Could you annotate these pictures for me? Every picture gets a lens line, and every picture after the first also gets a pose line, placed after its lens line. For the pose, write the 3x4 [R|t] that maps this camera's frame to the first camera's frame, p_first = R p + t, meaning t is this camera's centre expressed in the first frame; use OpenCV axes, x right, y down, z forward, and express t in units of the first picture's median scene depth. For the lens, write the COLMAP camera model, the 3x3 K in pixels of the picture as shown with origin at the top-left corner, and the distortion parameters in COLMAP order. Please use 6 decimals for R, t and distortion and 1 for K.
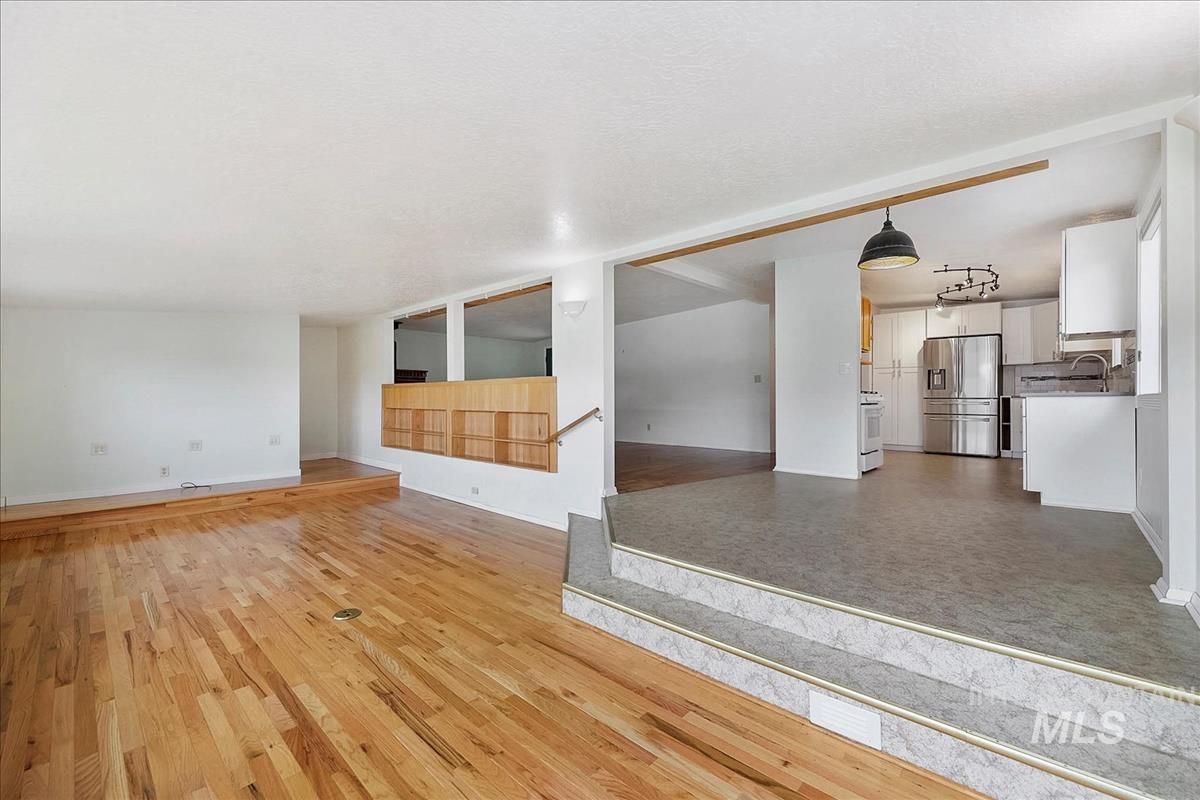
lens RADIAL K [[488.3, 0, 596.9], [0, 488.3, 400.5], [0, 0, 1]] dist [-0.002092, -0.000036]
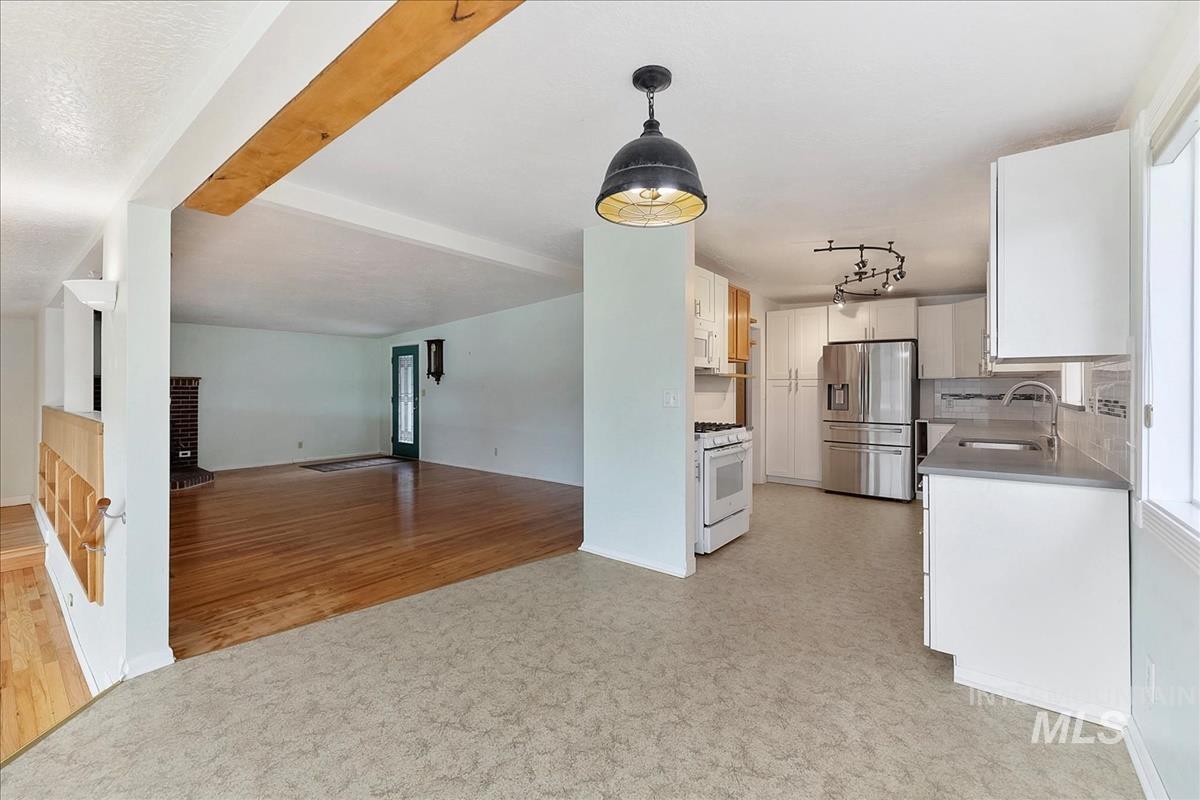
lens RADIAL K [[488.3, 0, 600.4], [0, 488.3, 390.3], [0, 0, 1]] dist [-0.002092, -0.000036]
pose [[0.996021, 0.001230, 0.089110, 0.289238], [-0.001101, 0.999998, -0.001500, -0.059651], [-0.089111, 0.001396, 0.996021, 0.304689]]
